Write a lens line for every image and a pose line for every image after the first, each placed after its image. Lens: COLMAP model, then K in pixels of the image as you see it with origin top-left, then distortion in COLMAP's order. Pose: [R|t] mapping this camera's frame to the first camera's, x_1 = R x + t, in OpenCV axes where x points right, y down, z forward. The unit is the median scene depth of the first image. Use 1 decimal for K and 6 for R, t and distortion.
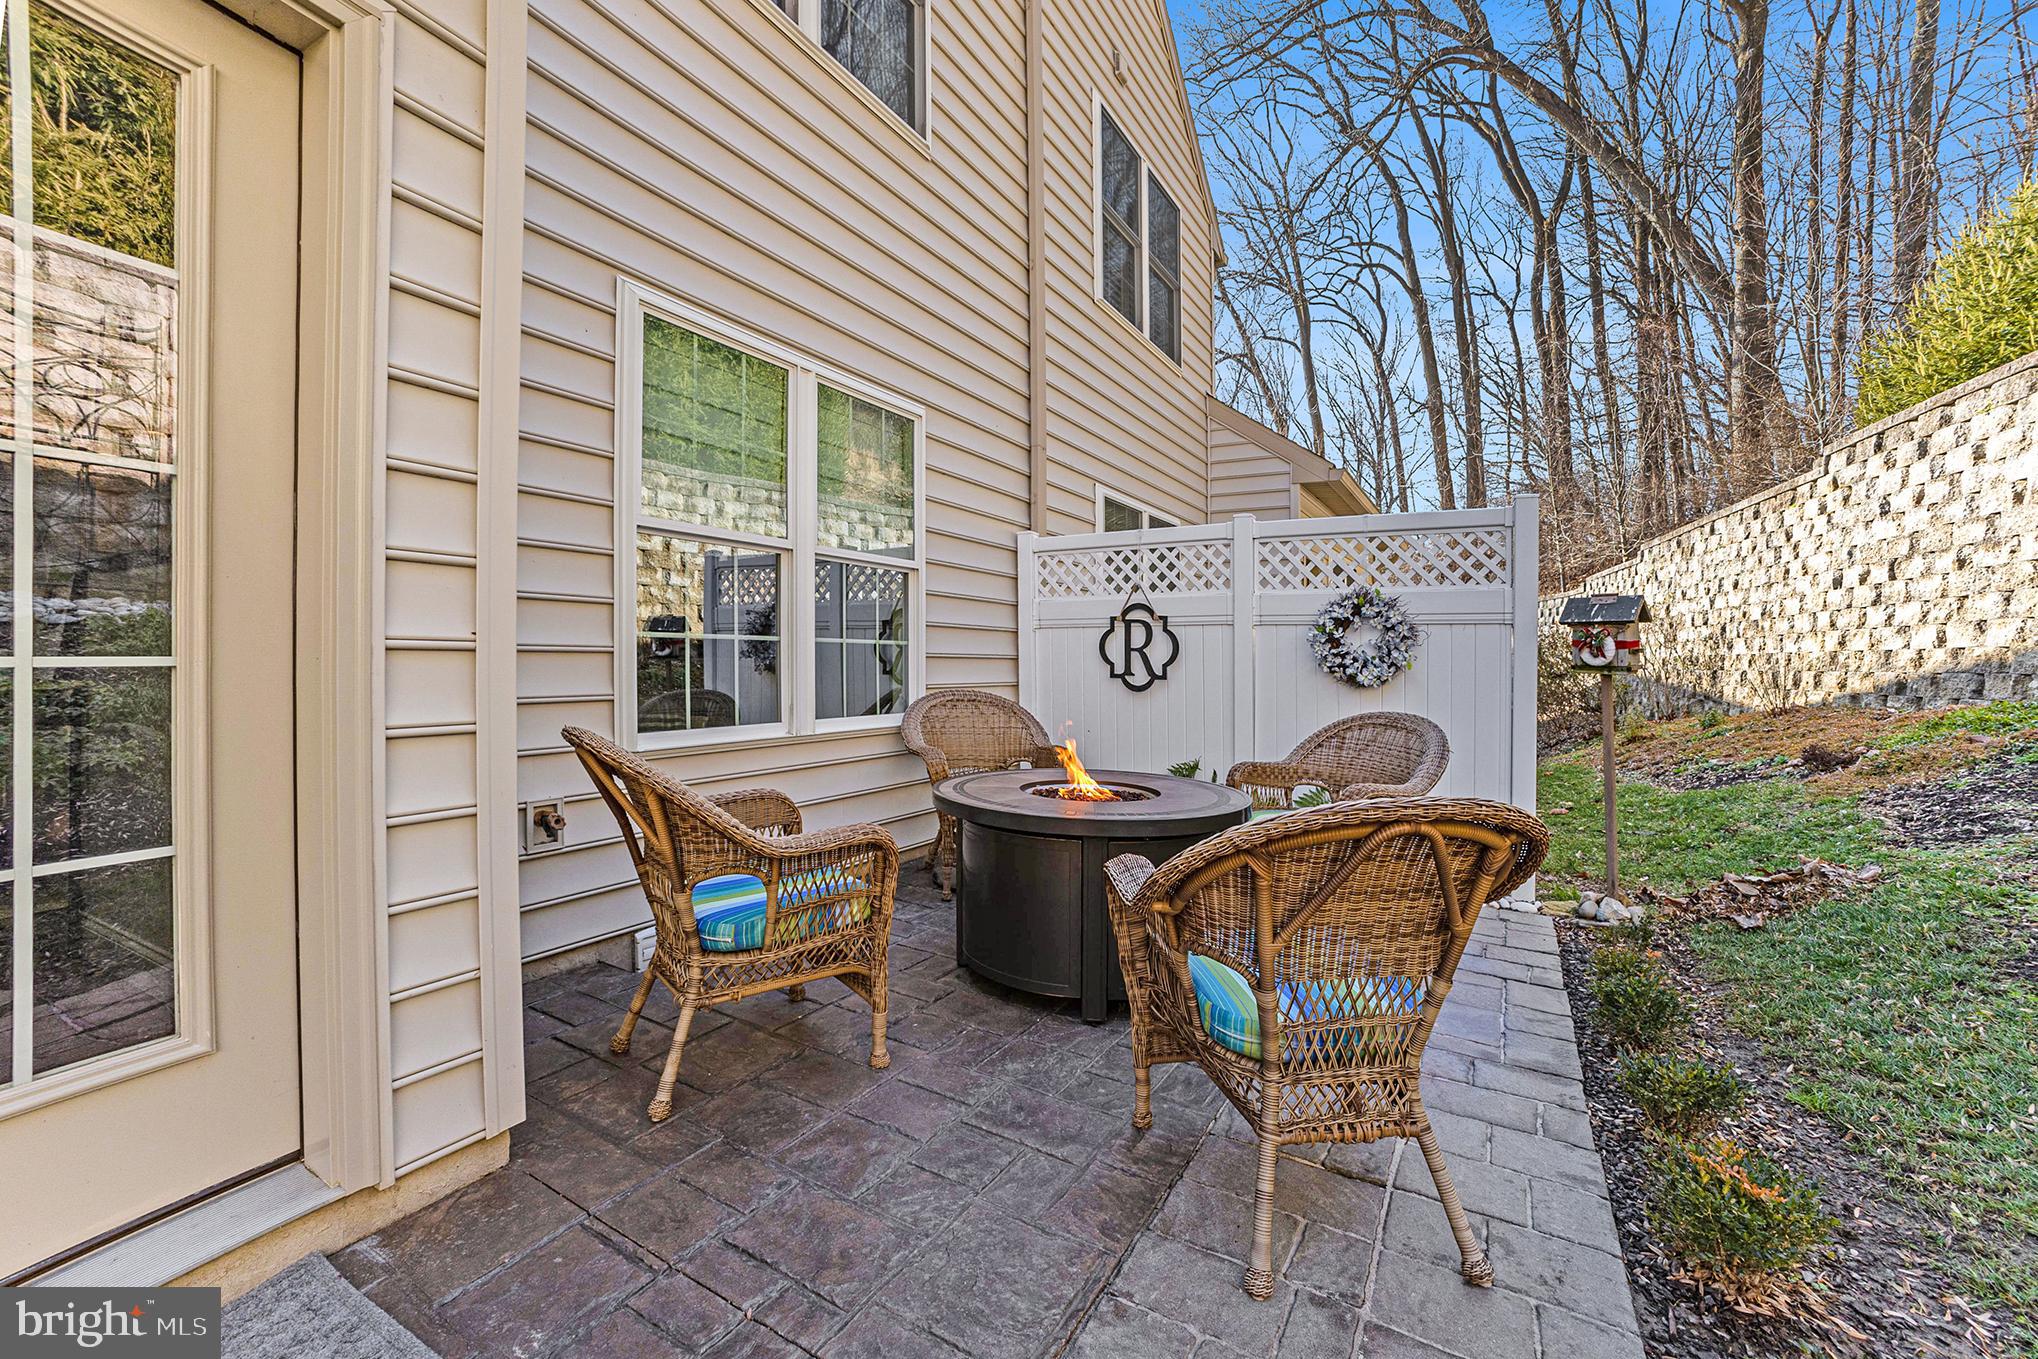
lens RADIAL K [[860.0, 0, 1008.8], [0, 860.0, 678.3], [0, 0, 1]] dist [-0.003867, 0.000015]
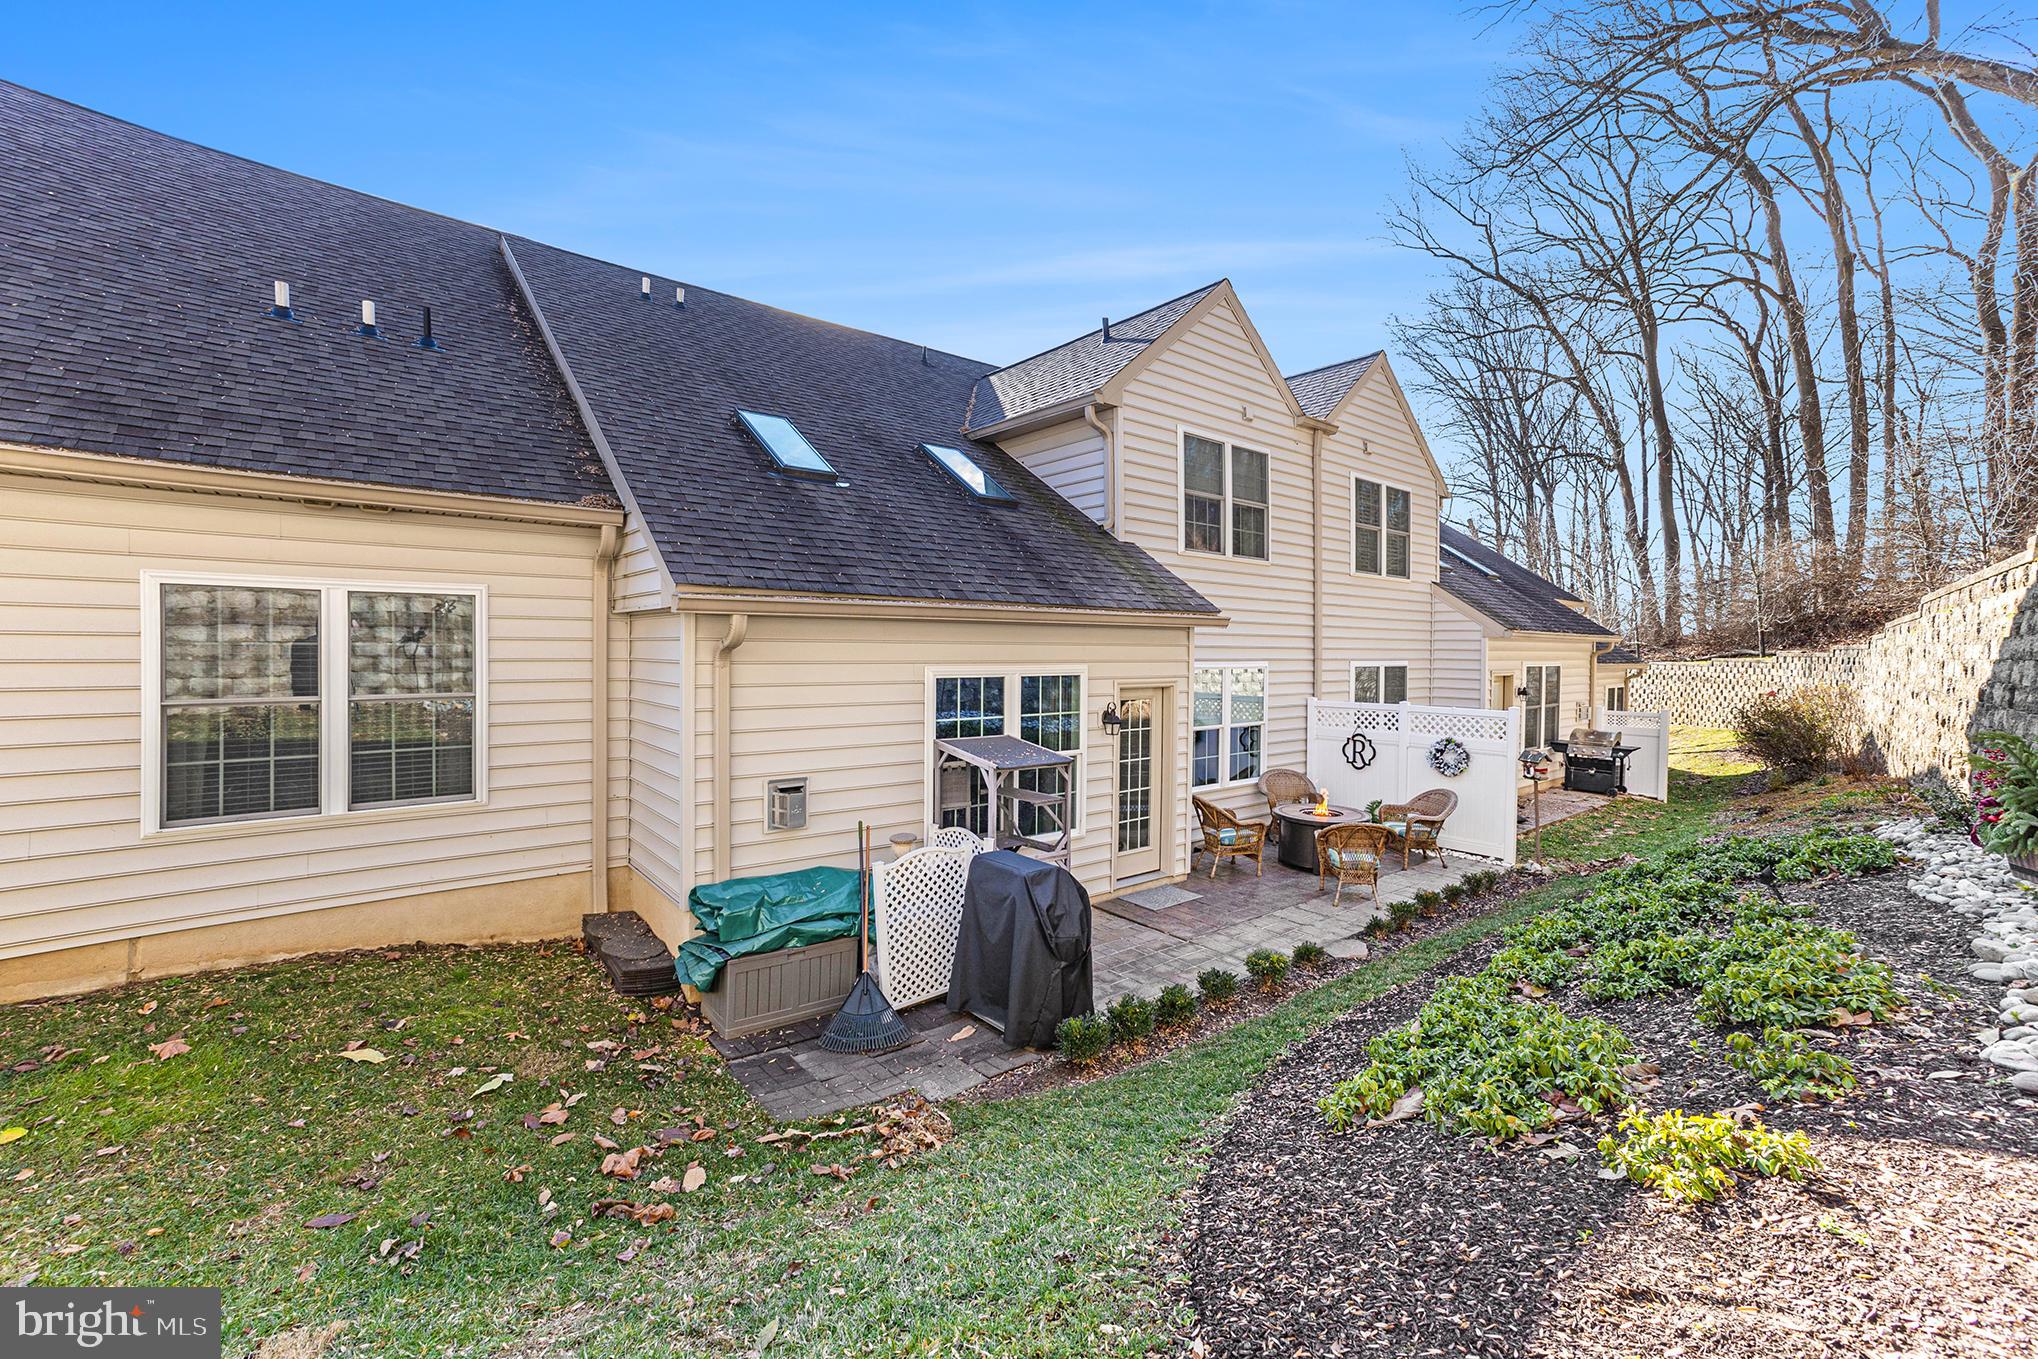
lens RADIAL K [[860.0, 0, 1021.6], [0, 860.0, 684.0], [0, 0, 1]] dist [-0.003867, 0.000015]
pose [[0.939263, 0.010807, -0.343028, 0.094861], [-0.004546, 0.999808, 0.019050, -0.287390], [0.343168, -0.016334, 0.939132, -1.693542]]
